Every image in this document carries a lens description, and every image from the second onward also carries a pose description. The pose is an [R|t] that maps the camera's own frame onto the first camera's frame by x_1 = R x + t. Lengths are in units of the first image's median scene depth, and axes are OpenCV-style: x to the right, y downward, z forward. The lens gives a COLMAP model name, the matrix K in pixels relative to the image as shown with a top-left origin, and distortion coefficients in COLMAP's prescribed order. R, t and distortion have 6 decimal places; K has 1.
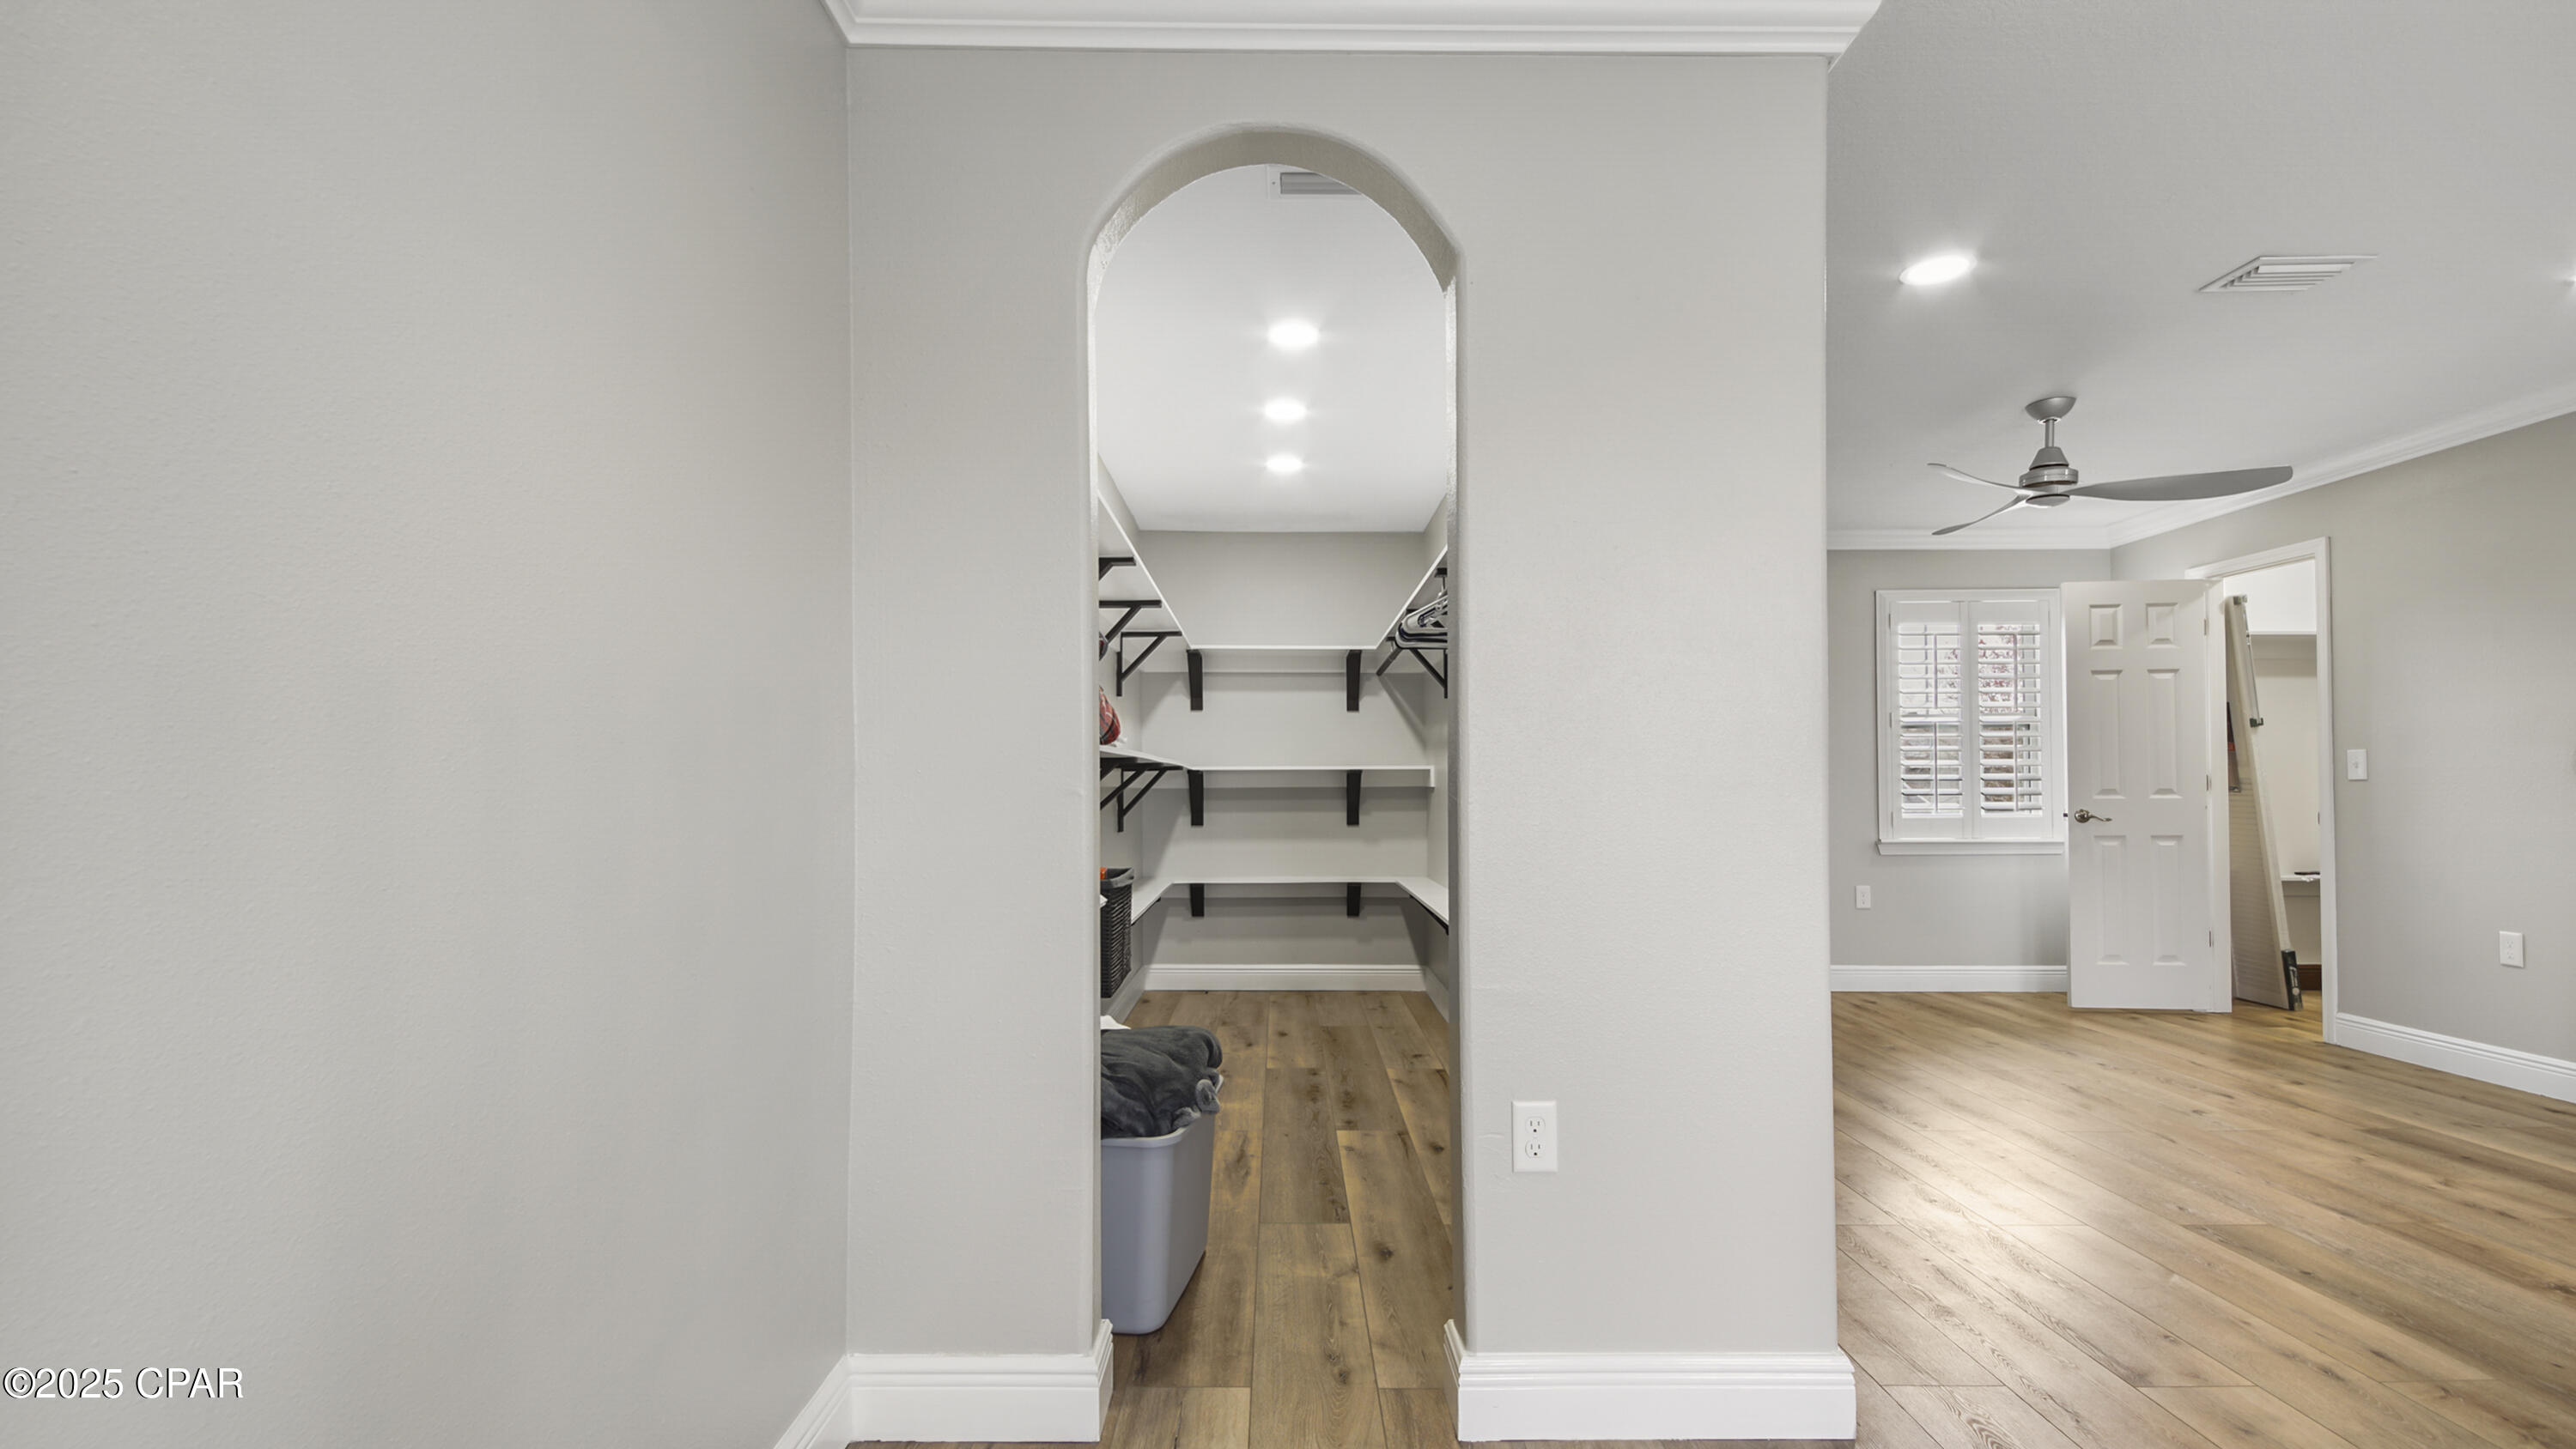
lens RADIAL K [[1155.2, 0, 1285.7], [0, 1155.2, 781.6], [0, 0, 1]] dist [0.002379, 0.000079]
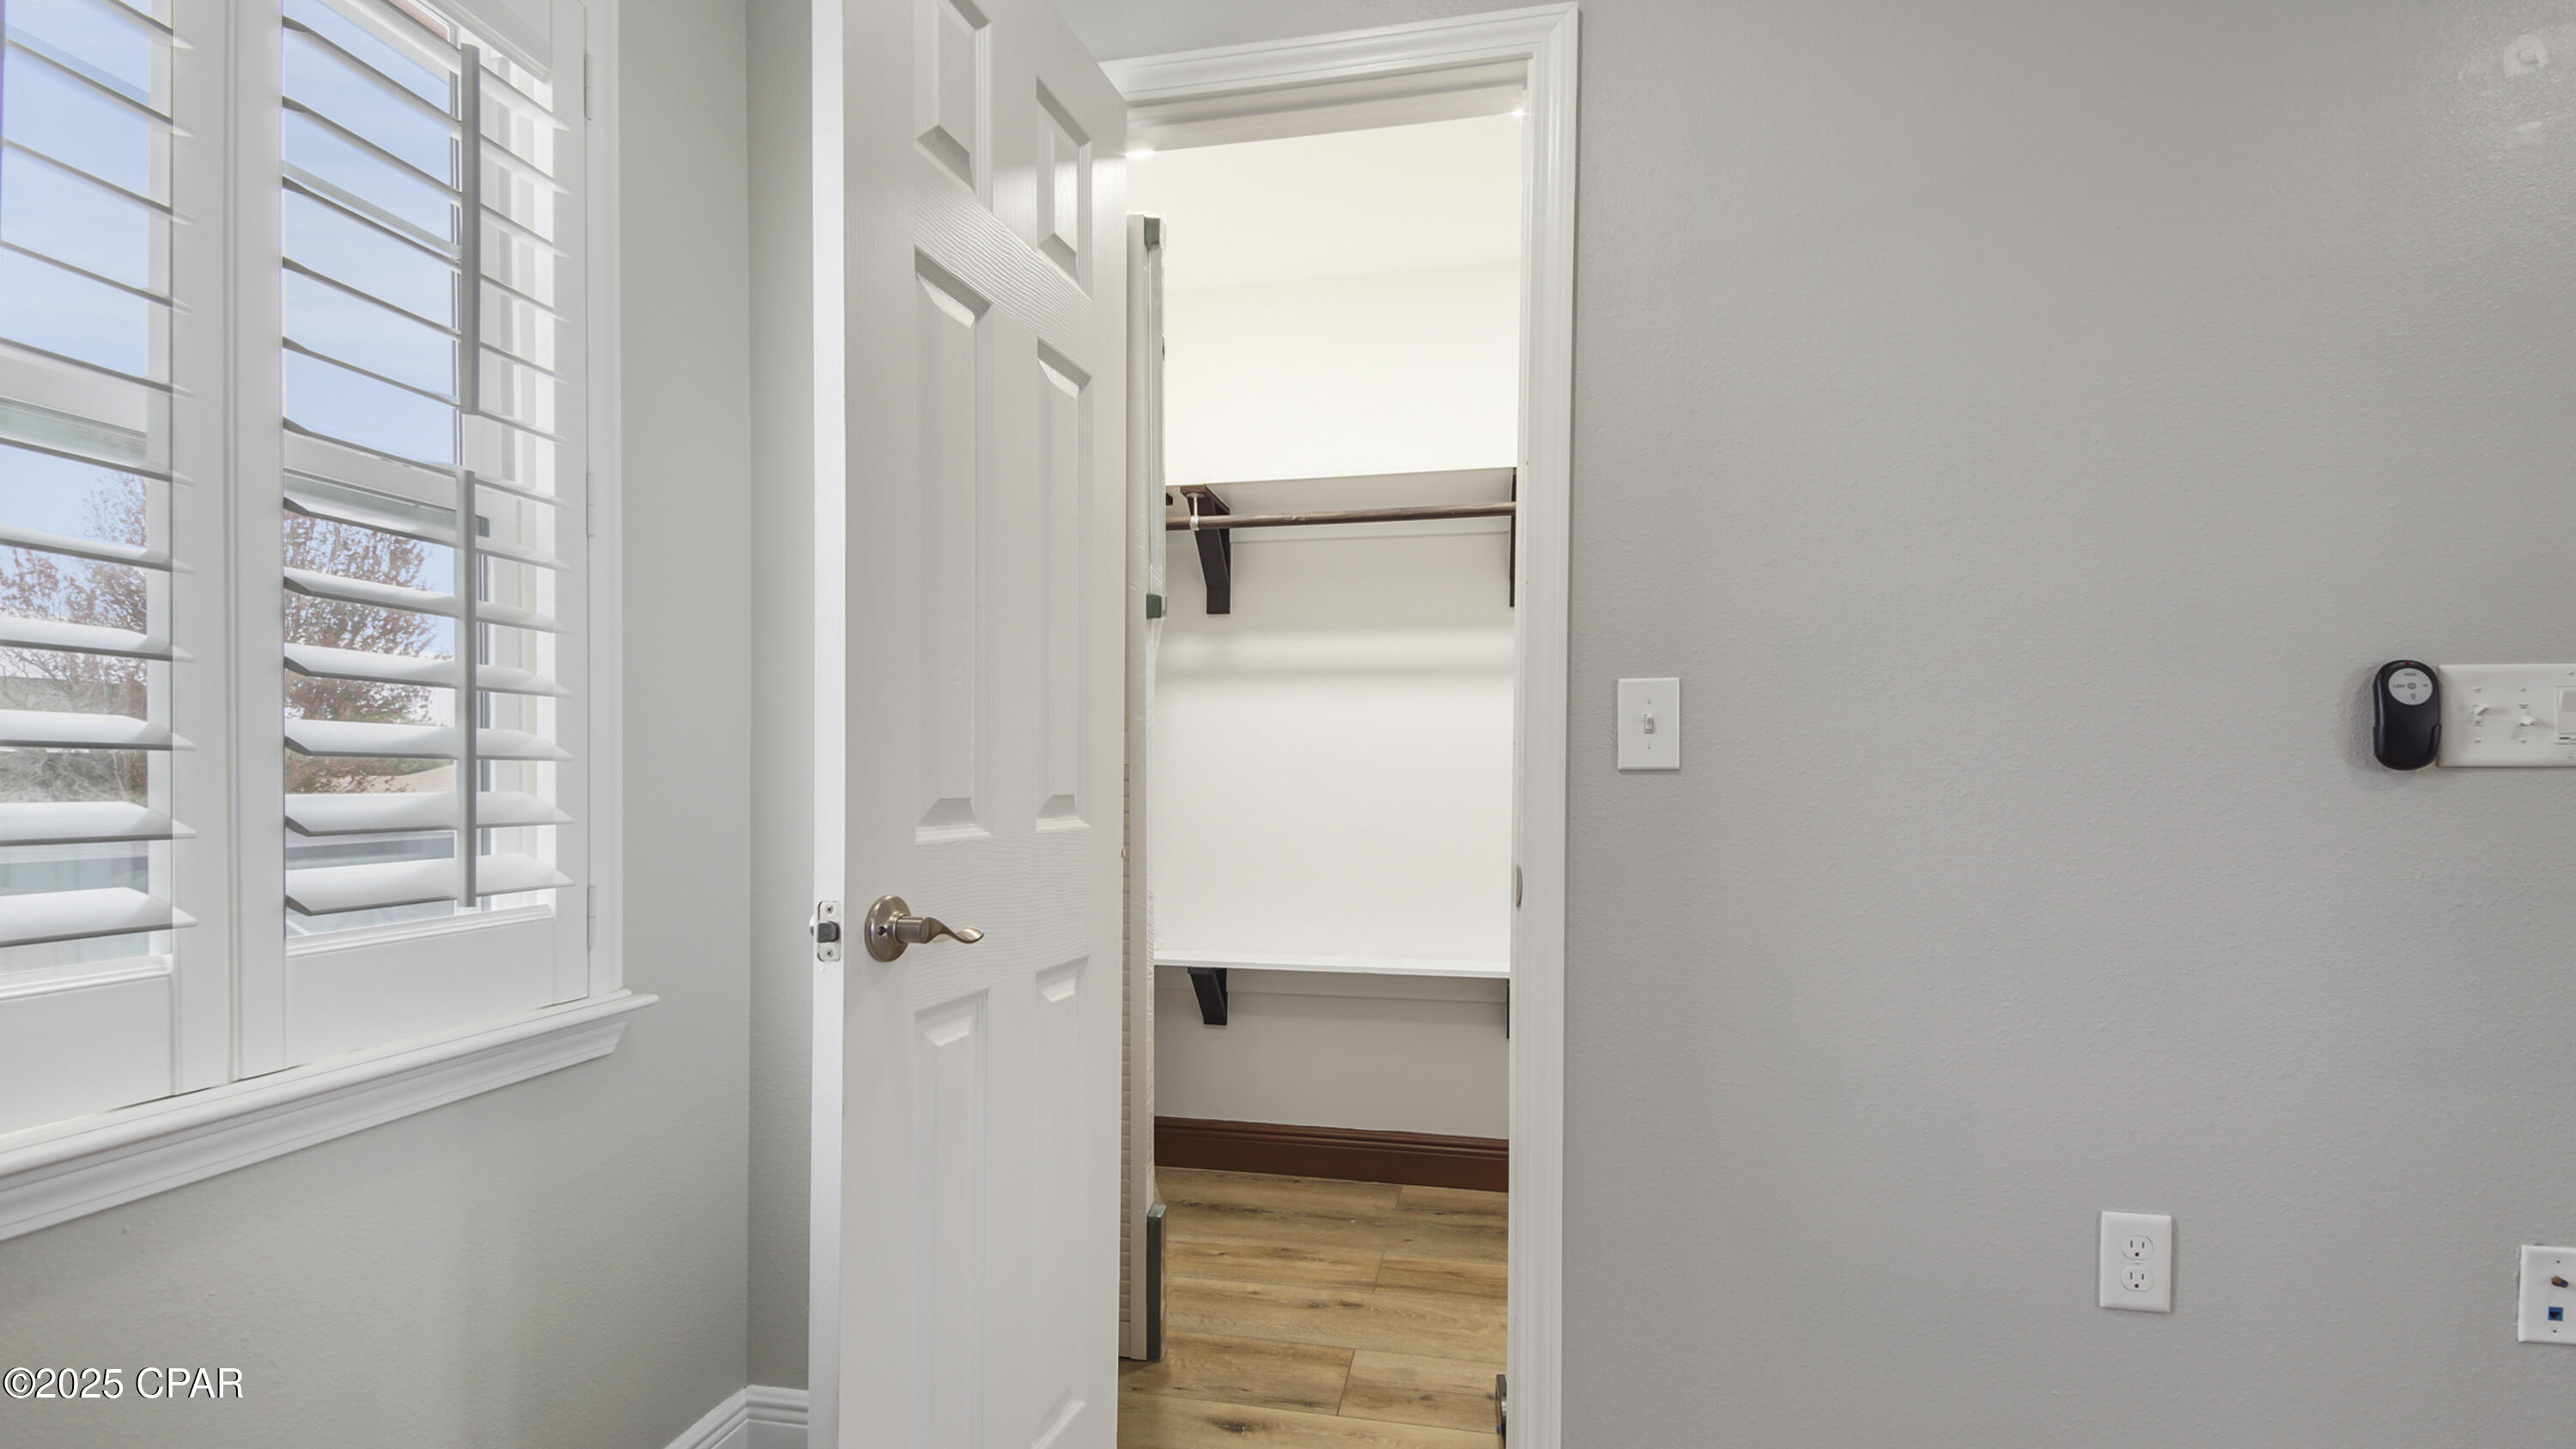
lens RADIAL K [[1155.2, 0, 1285.7], [0, 1155.2, 781.6], [0, 0, 1]] dist [0.002379, 0.000079]
pose [[0.205373, -0.001464, 0.978683, 0.501231], [-0.011251, 0.999929, 0.003857, 0.001251], [-0.978619, -0.011804, 0.205342, 0.889824]]
